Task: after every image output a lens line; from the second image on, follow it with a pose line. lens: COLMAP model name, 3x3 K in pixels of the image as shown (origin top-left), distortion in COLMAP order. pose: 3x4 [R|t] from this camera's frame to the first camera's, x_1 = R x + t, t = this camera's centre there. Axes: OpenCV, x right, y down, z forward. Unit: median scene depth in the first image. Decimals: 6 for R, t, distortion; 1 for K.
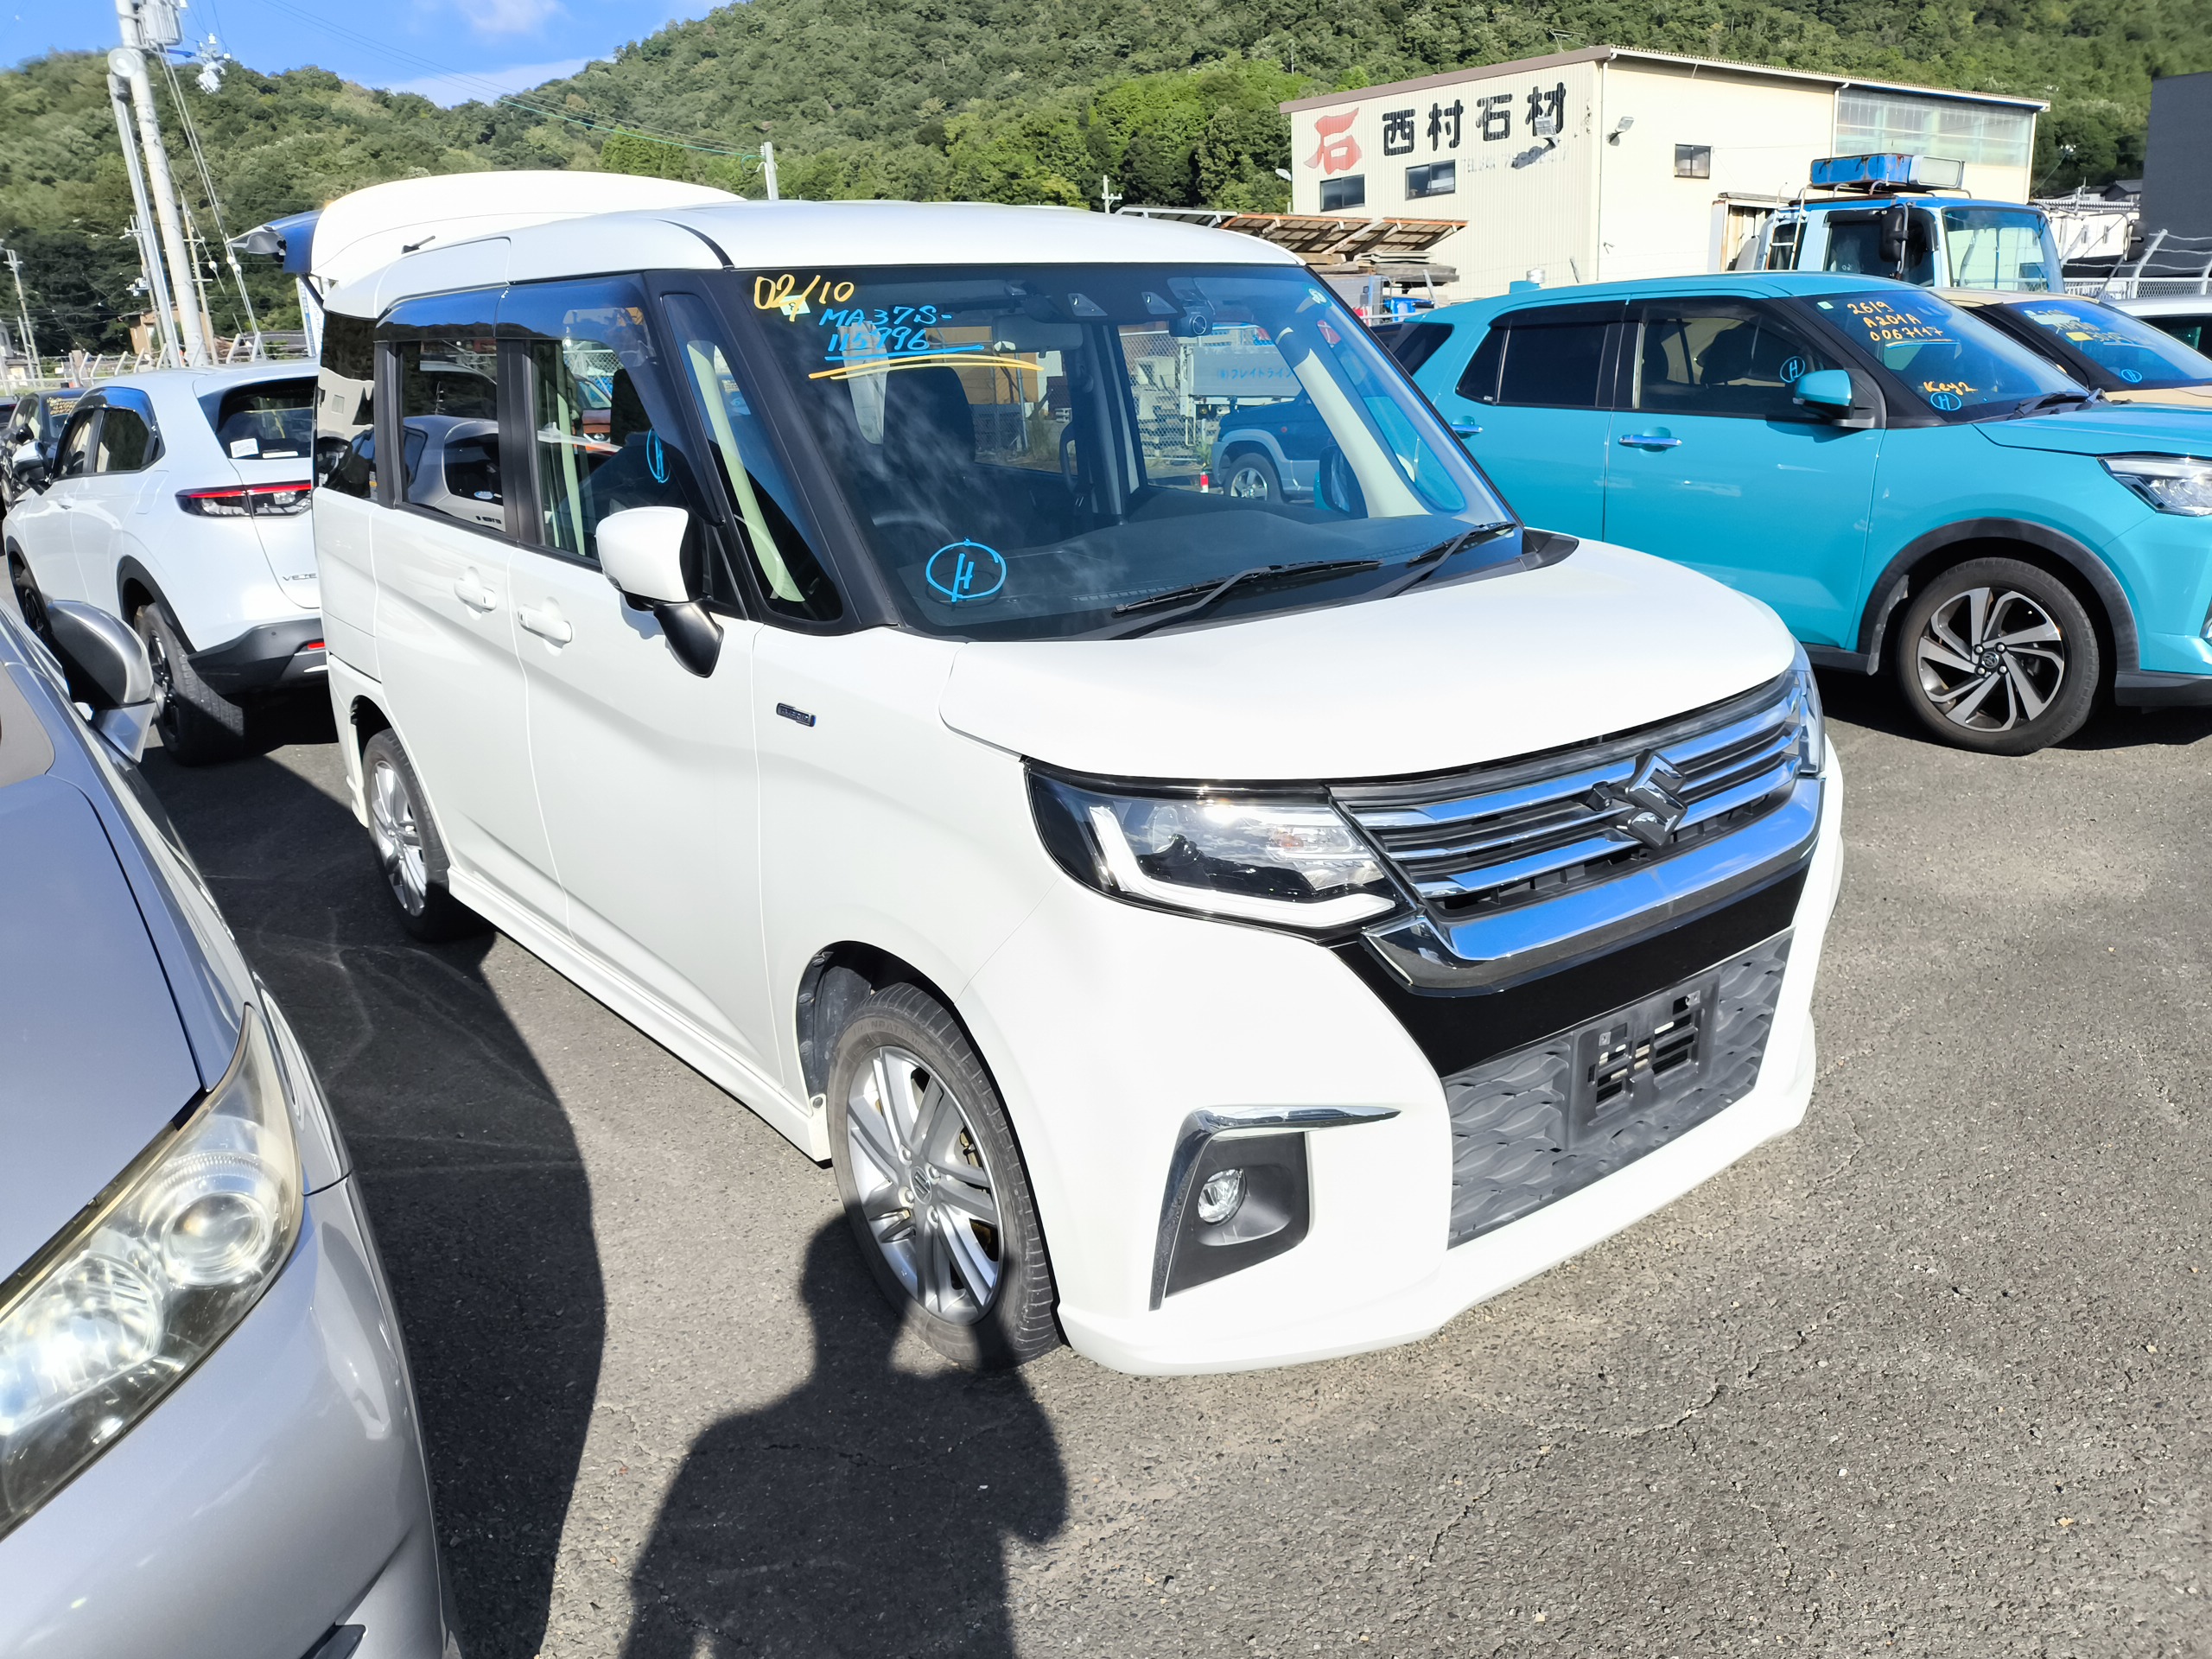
lens RADIAL K [[1646.0, 0, 1134.5], [0, 1646.0, 898.9], [0, 0, 1]] dist [0.018594, -0.009489]
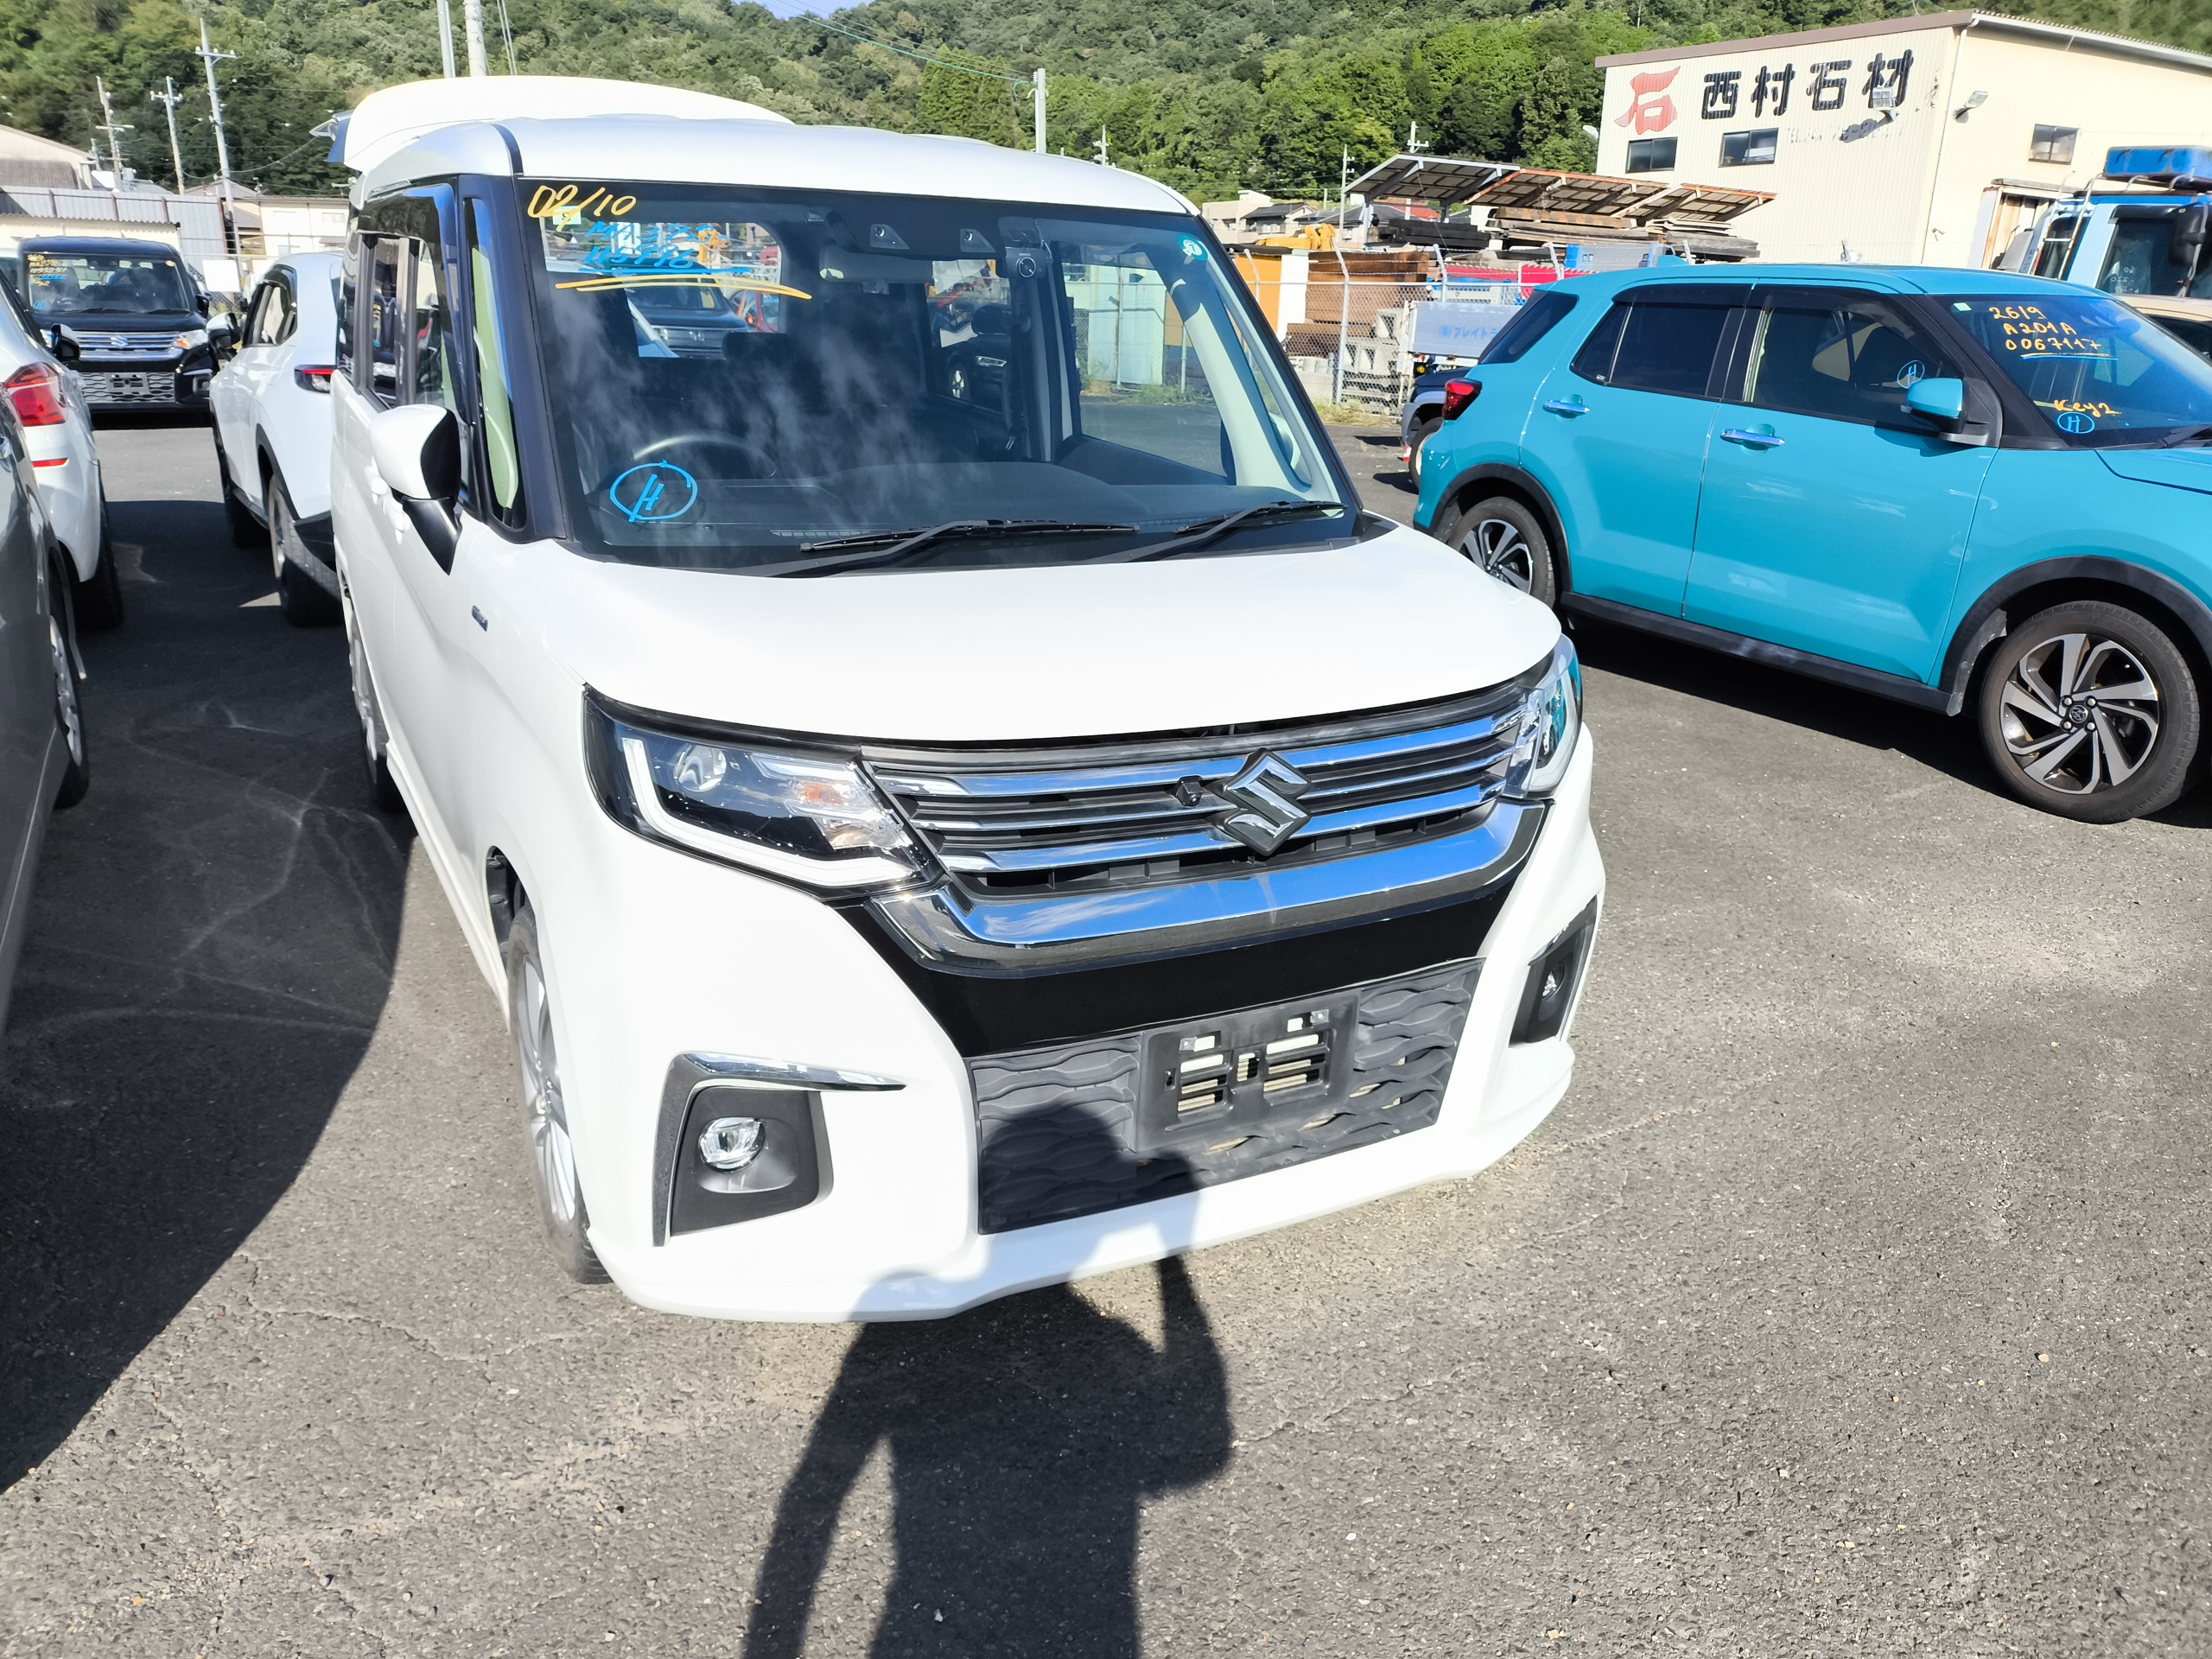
lens RADIAL K [[1663.1, 0, 1110.1], [0, 1663.1, 883.4], [0, 0, 1]] dist [0.005815, 0.000563]
pose [[0.979029, 0.131347, -0.155723, 0.132945], [-0.128189, 0.991290, 0.030195, -0.010981], [0.158333, -0.009600, 0.987339, 0.016267]]
